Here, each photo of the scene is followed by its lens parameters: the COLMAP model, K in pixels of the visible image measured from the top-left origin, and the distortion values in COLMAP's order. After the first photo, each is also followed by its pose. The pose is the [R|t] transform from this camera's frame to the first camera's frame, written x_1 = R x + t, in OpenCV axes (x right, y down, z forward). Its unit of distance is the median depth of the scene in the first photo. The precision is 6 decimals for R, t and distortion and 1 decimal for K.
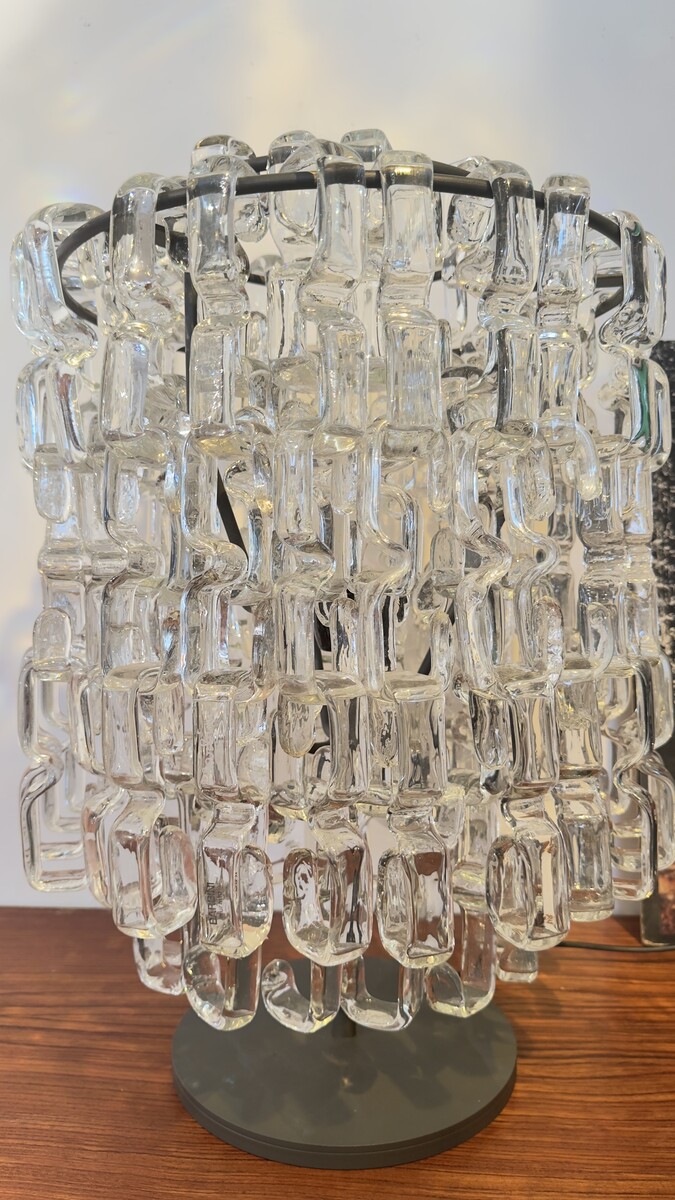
lens RADIAL K [[844.6, 0, 332.1], [0, 844.6, 600.6], [0, 0, 1]] dist [-0.011560, -0.002129]
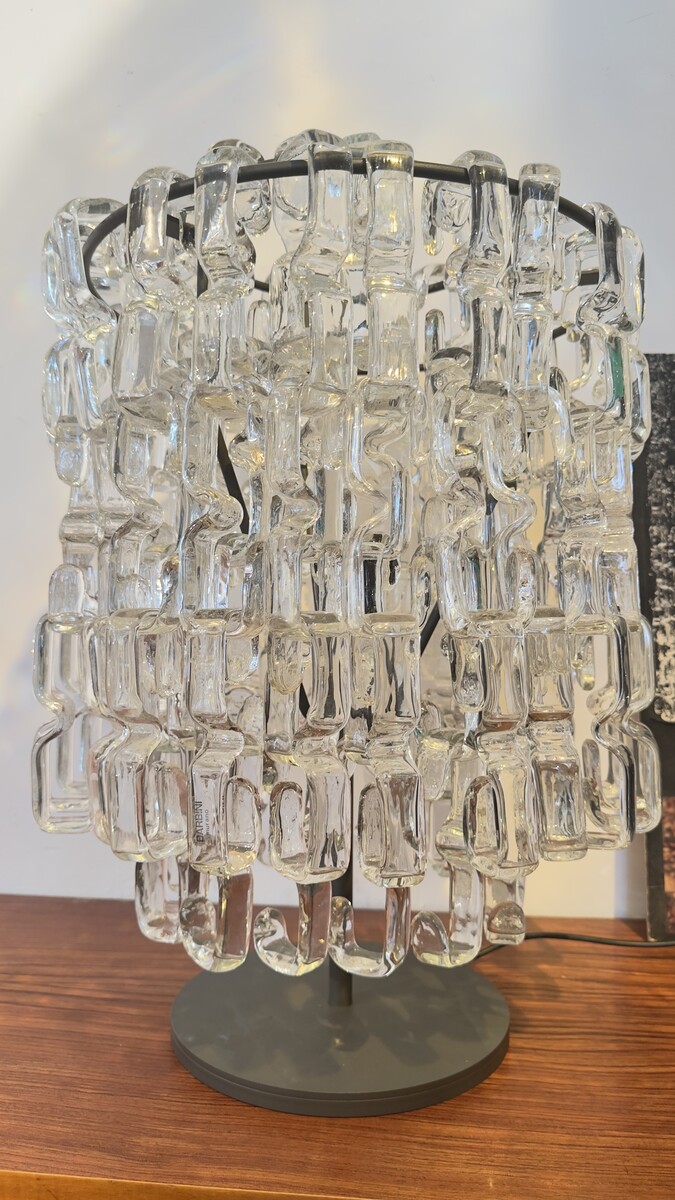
lens RADIAL K [[844.6, 0, 342.7], [0, 844.6, 598.8], [0, 0, 1]] dist [-0.011560, -0.002129]
pose [[0.999198, 0.013609, -0.037651, 0.060263], [-0.016077, 0.997687, -0.066047, 0.115834], [0.036665, 0.066599, 0.997106, -0.059957]]
